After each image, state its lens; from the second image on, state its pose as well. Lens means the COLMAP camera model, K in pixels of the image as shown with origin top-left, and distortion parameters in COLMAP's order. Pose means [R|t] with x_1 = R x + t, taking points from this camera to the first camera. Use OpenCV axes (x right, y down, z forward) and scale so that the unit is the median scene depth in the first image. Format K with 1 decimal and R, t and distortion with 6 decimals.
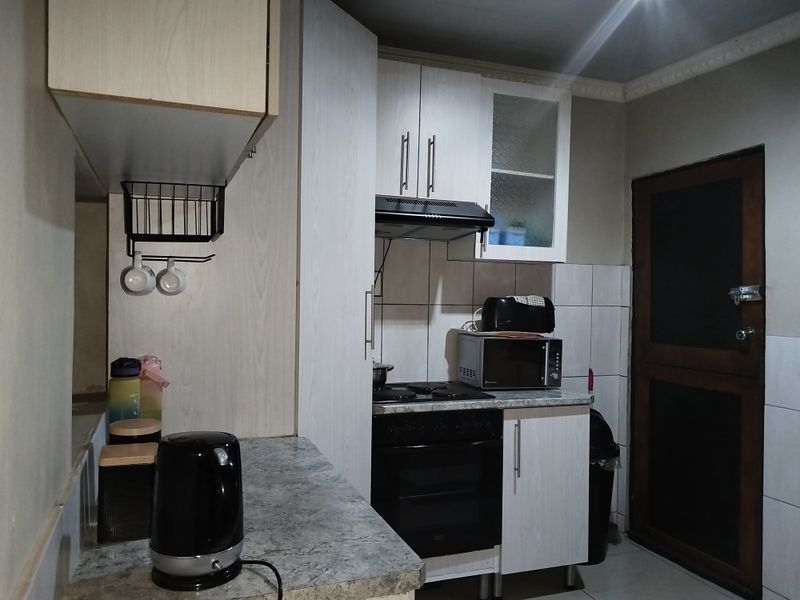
lens RADIAL K [[628.4, 0, 394.3], [0, 628.4, 301.7], [0, 0, 1]] dist [0.009977, -0.012868]
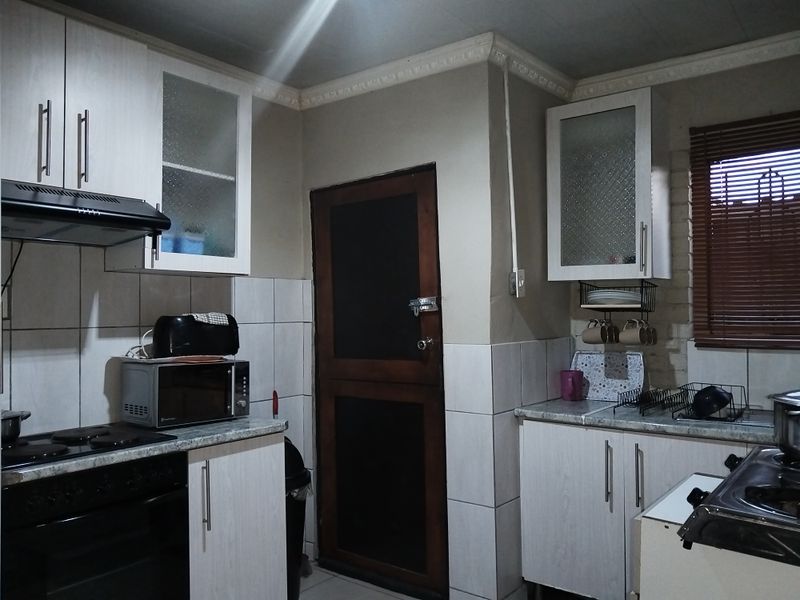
lens RADIAL K [[628.4, 0, 396.2], [0, 628.4, 299.4], [0, 0, 1]] dist [0.009977, -0.012868]
pose [[0.853484, -0.016173, 0.520868, -0.017889], [0.035629, 0.998990, -0.027362, 0.004888], [-0.519900, 0.041911, 0.853198, 0.134464]]
